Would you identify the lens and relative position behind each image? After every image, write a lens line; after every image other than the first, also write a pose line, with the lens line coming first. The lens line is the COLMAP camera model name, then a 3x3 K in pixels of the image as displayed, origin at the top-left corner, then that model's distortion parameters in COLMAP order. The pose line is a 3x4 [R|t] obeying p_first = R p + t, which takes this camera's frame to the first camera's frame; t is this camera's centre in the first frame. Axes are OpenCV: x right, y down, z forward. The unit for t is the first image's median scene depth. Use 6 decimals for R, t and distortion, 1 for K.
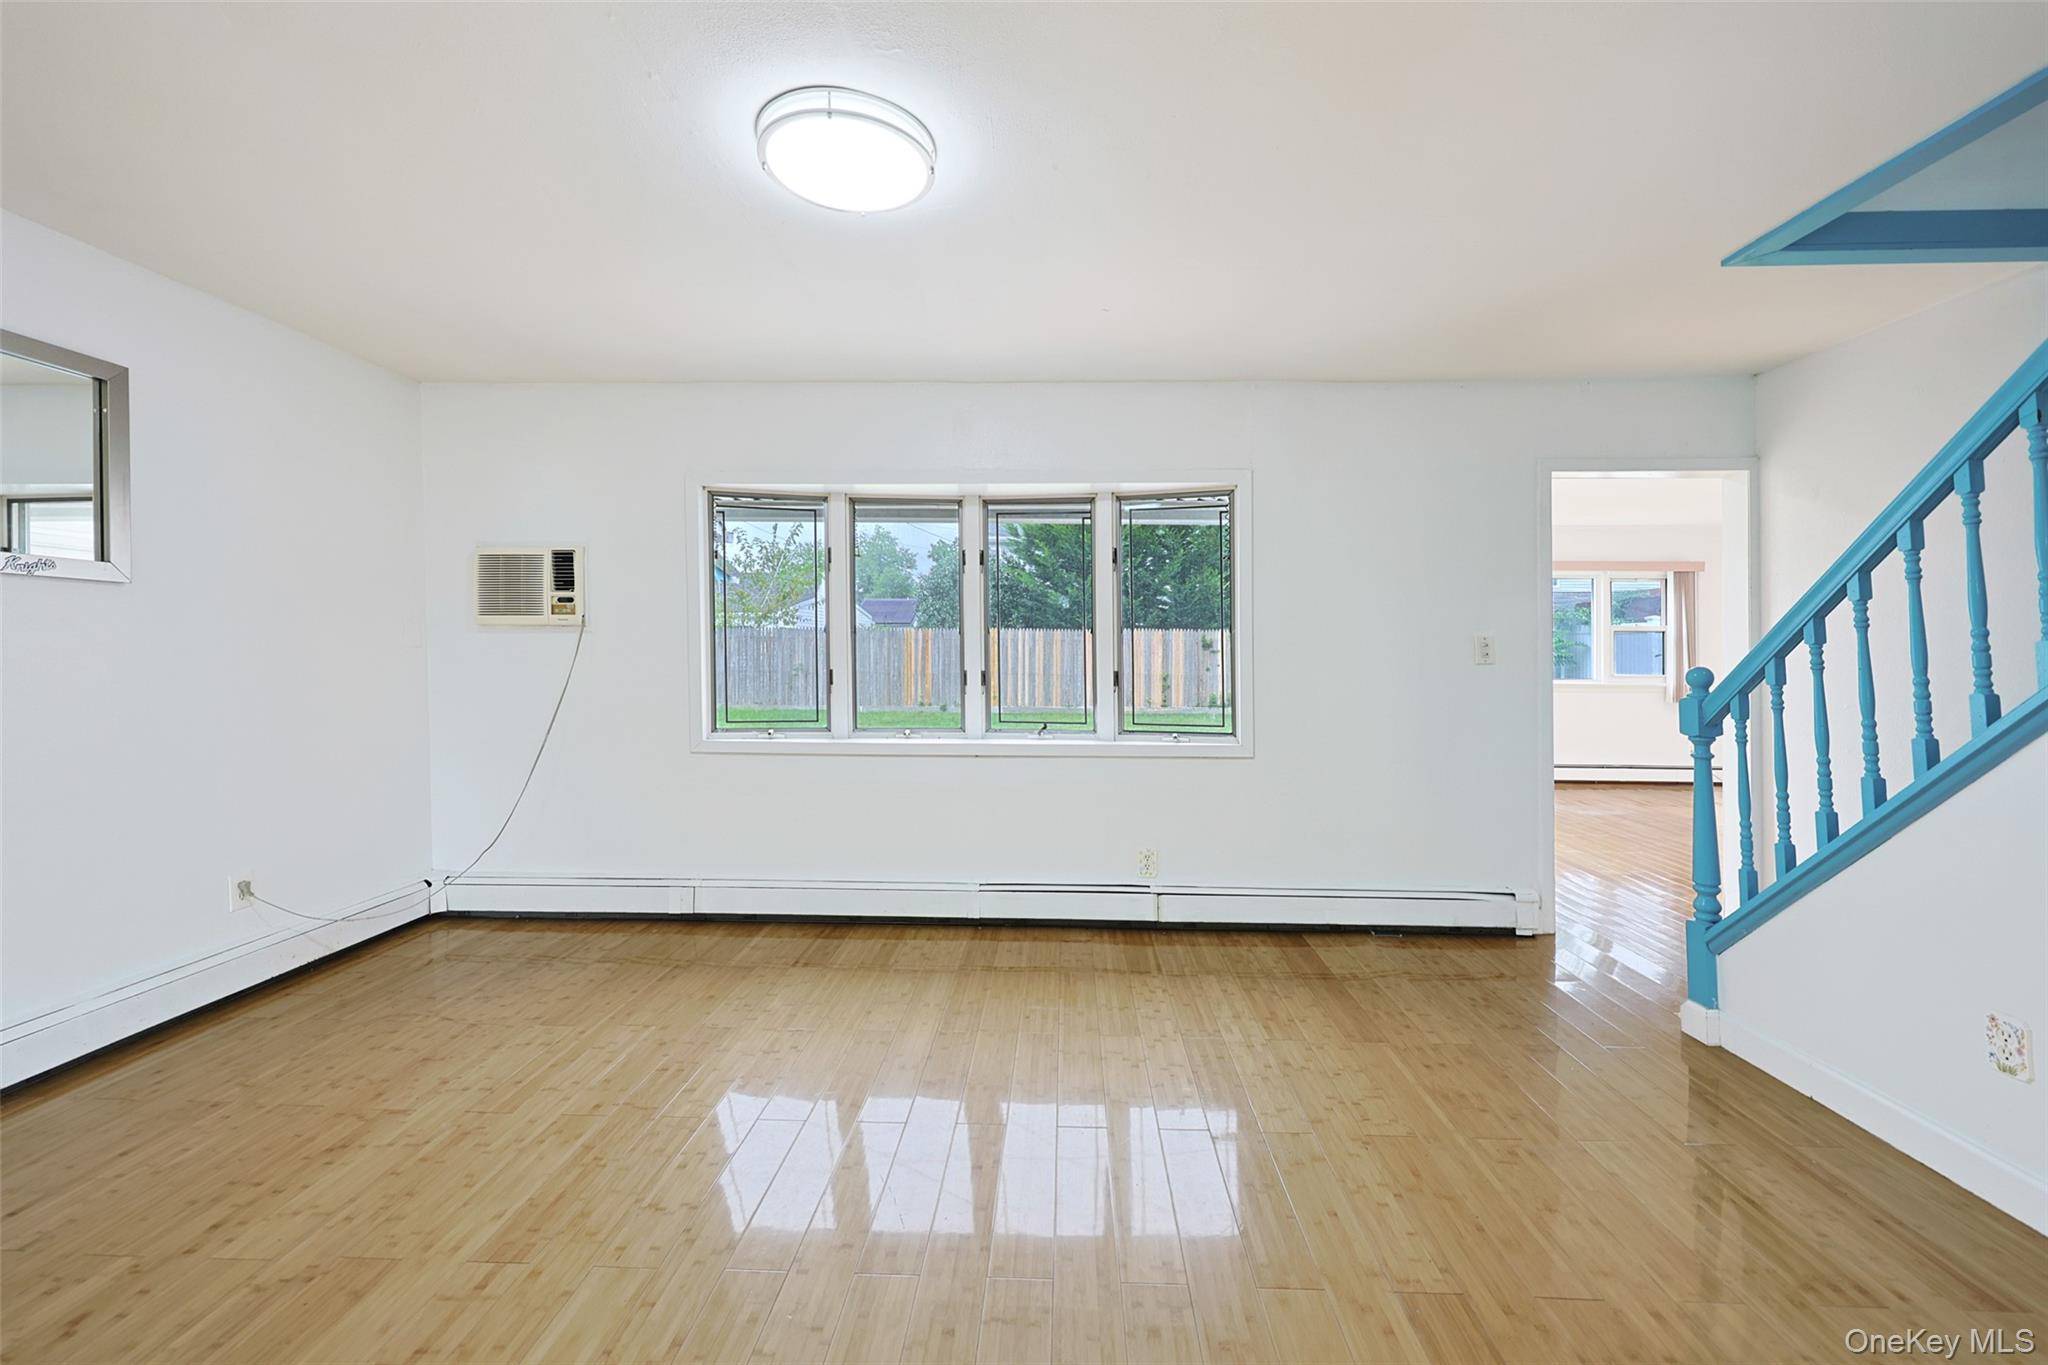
lens RADIAL K [[828.8, 0, 1034.7], [0, 828.8, 672.2], [0, 0, 1]] dist [0.002601, 0.000449]
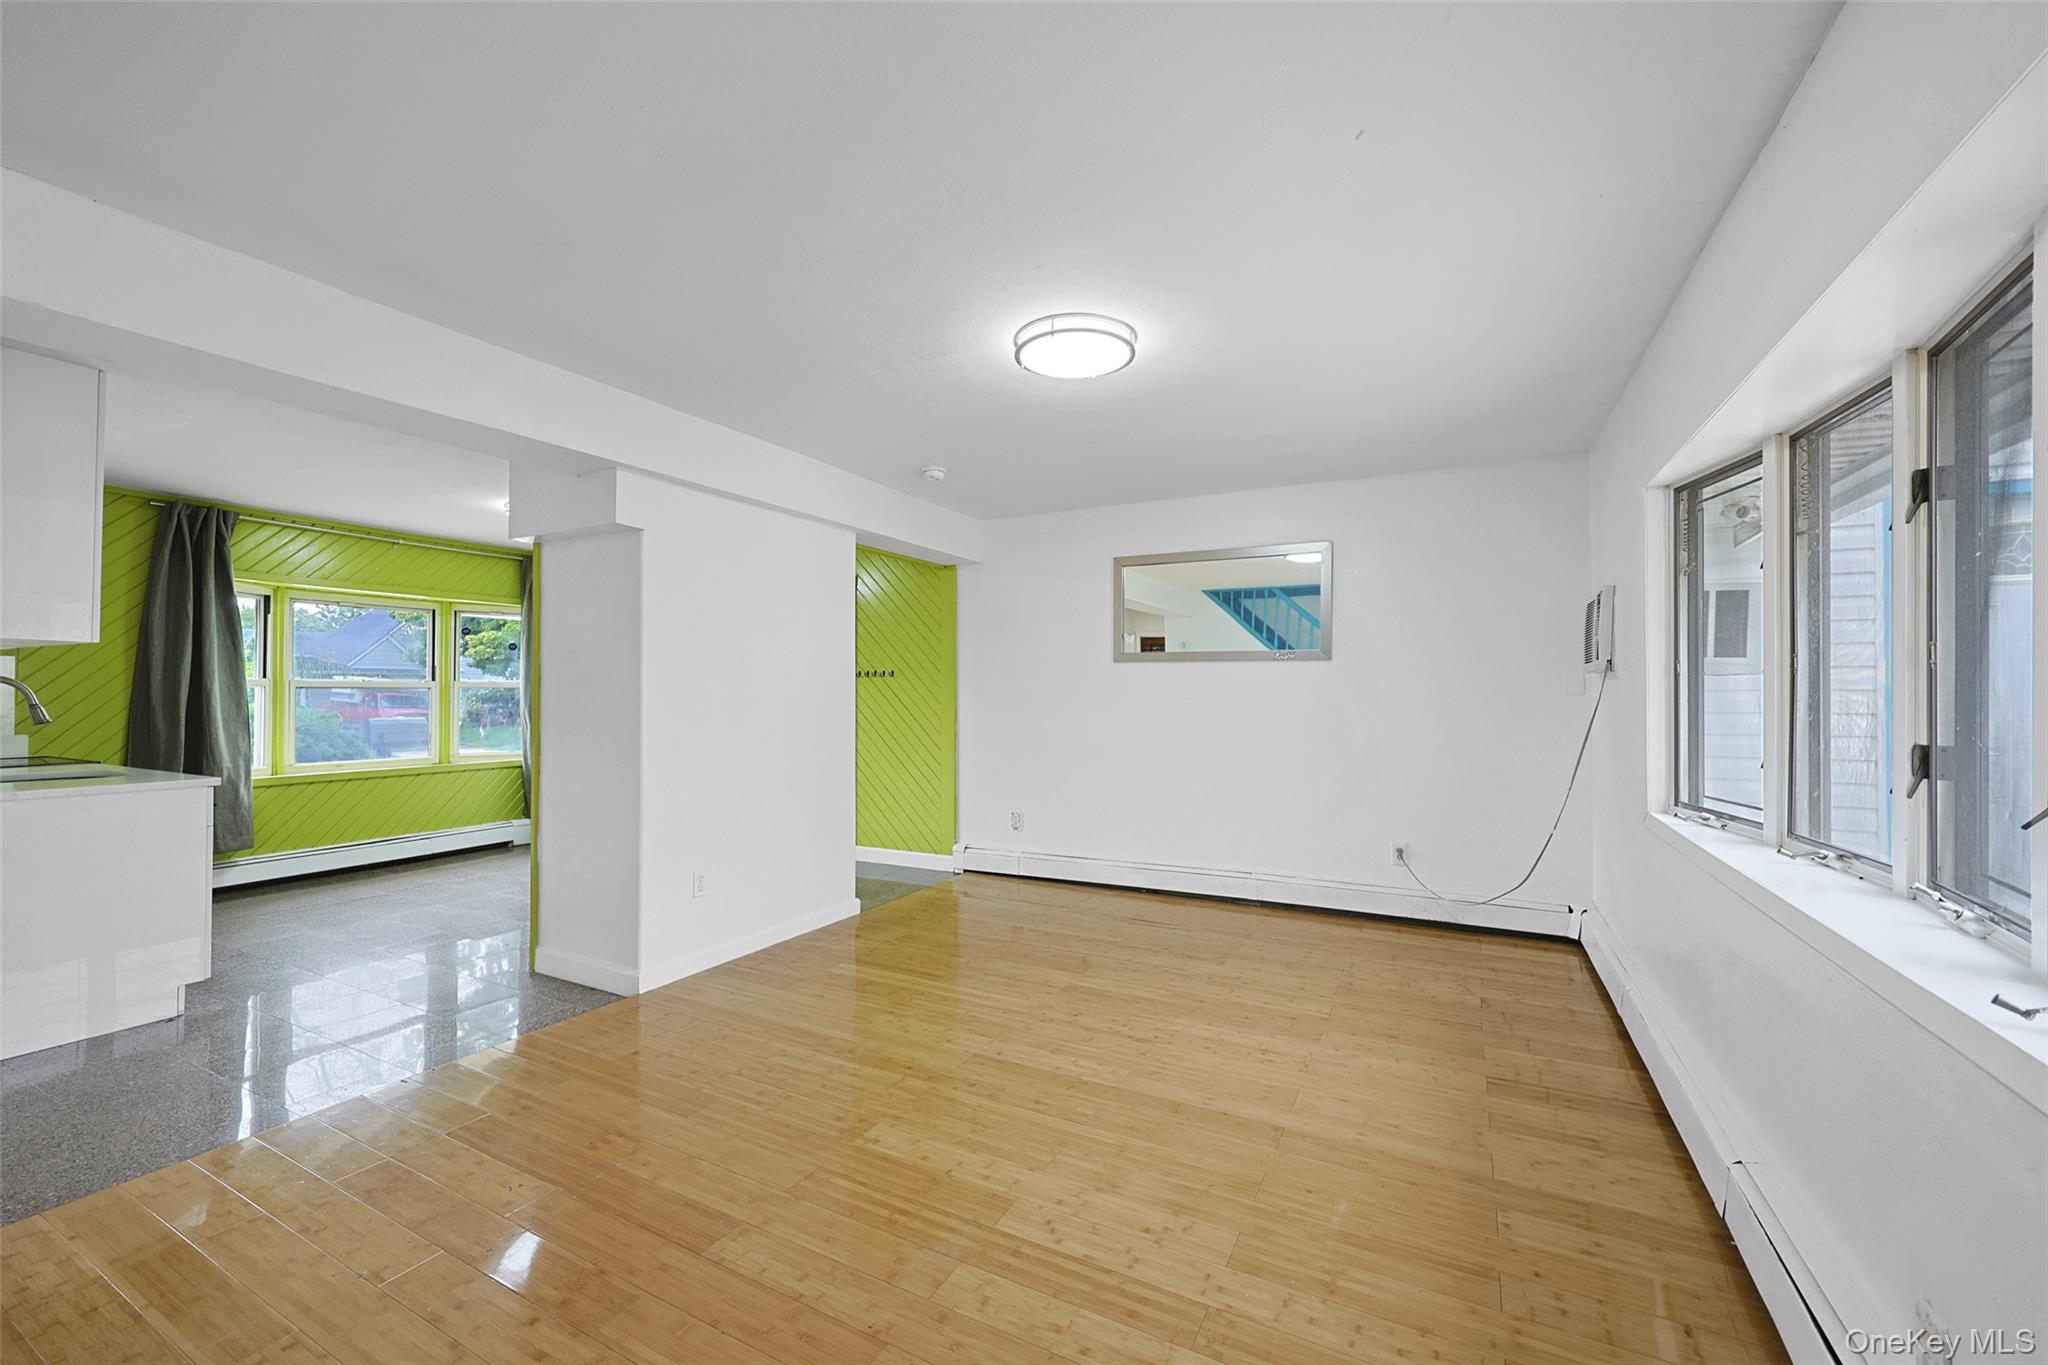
lens RADIAL K [[828.8, 0, 1009.1], [0, 828.8, 679.5], [0, 0, 1]] dist [0.002601, 0.000449]
pose [[-0.451045, -0.019184, -0.892295, 0.842039], [-0.024485, 0.999659, -0.009115, -0.032199], [0.892165, 0.017737, -0.451361, 1.164165]]
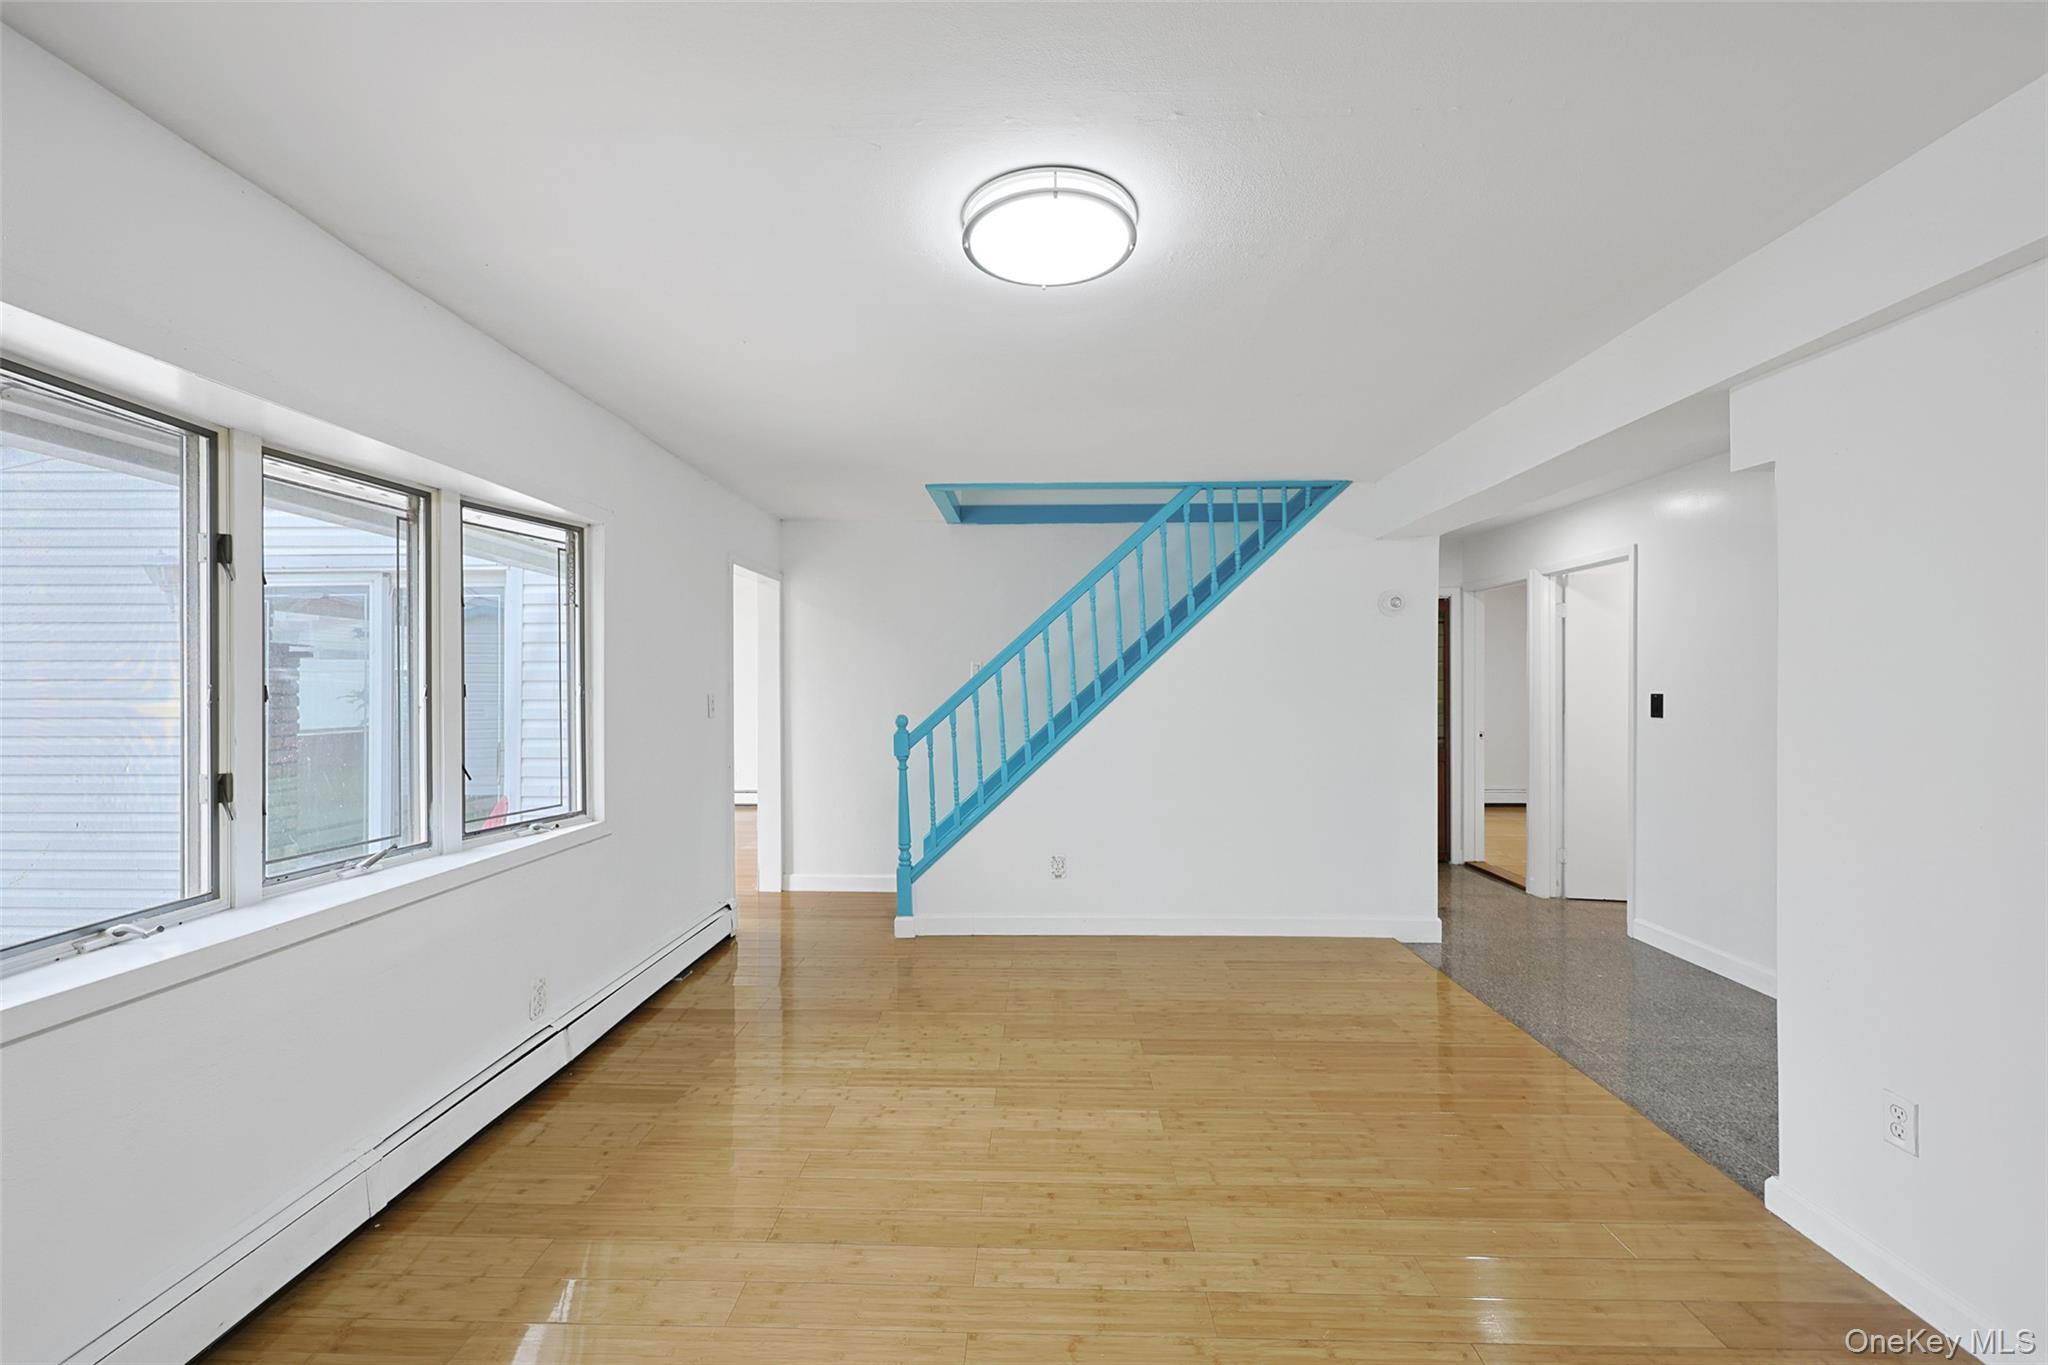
lens RADIAL K [[828.8, 0, 1031.2], [0, 828.8, 685.8], [0, 0, 1]] dist [0.002601, 0.000449]
pose [[-0.019729, -0.004931, 0.999793, -0.897300], [0.023150, 0.999717, 0.005387, -0.070676], [-0.999537, 0.023251, -0.019609, 0.786805]]
